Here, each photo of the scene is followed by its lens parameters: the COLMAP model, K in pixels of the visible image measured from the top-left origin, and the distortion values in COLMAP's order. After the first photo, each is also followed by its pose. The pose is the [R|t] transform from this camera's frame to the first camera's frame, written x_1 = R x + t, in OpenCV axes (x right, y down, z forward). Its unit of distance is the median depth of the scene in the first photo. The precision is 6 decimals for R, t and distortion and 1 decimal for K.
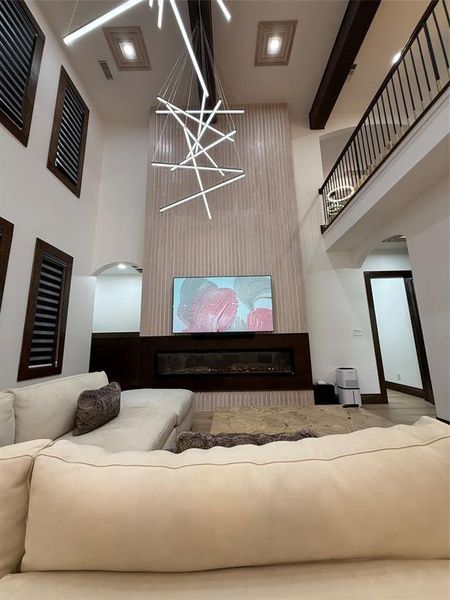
lens RADIAL K [[239.7, 0, 222.9], [0, 239.7, 293.7], [0, 0, 1]] dist [0.003206, 0.000331]
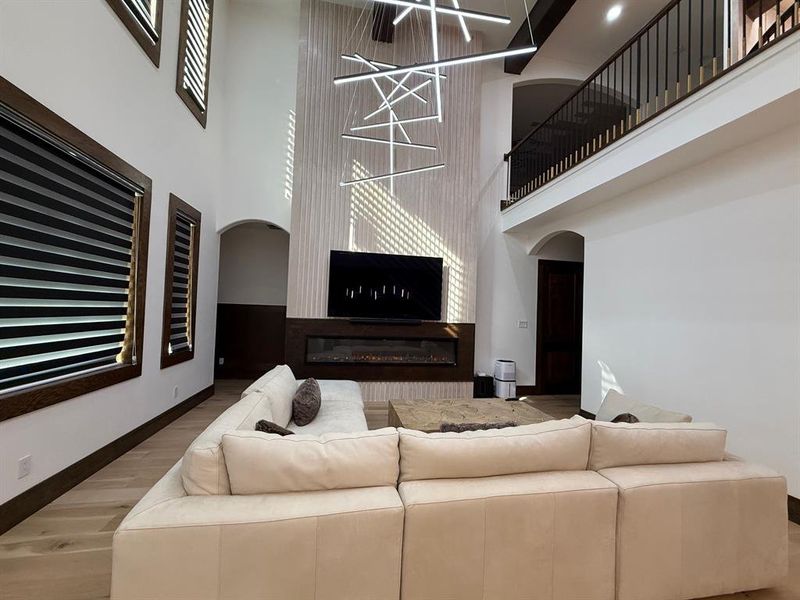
lens RADIAL K [[319.6, 0, 407.6], [0, 319.6, 300.4], [0, 0, 1]] dist [0.003206, 0.000331]
pose [[0.980910, 0.065919, 0.182950, -0.158768], [-0.094121, 0.984191, 0.150028, -0.101879], [-0.170169, -0.164383, 0.971607, -0.173891]]
